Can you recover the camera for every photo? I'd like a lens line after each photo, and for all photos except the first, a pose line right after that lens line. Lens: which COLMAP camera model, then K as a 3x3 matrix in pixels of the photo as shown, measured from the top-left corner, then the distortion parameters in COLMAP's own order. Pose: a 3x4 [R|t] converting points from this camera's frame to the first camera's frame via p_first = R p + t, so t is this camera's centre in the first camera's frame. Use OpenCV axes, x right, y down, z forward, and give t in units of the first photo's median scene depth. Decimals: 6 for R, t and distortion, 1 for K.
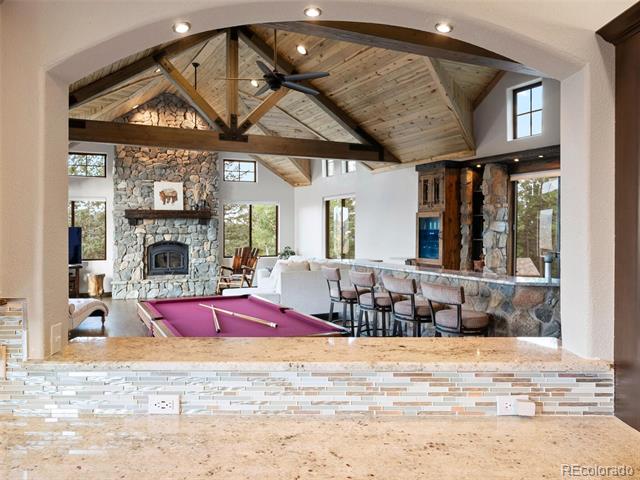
lens RADIAL K [[488.7, 0, 293.9], [0, 488.7, 226.4], [0, 0, 1]] dist [-0.008770, 0.000184]
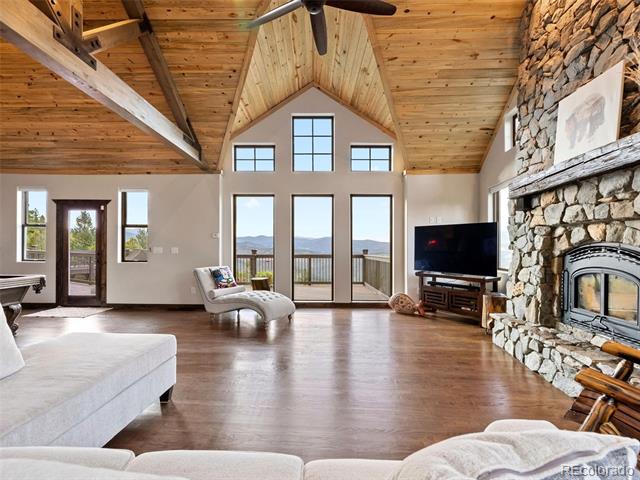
lens RADIAL K [[298.5, 0, 308.5], [0, 298.5, 245.5], [0, 0, 1]] dist [-0.003435, 0.000643]
pose [[-0.461643, -0.003025, -0.887061, 0.041071], [0.000717, 0.999993, -0.003783, 0.033385], [0.887065, -0.002382, -0.461638, 0.921361]]
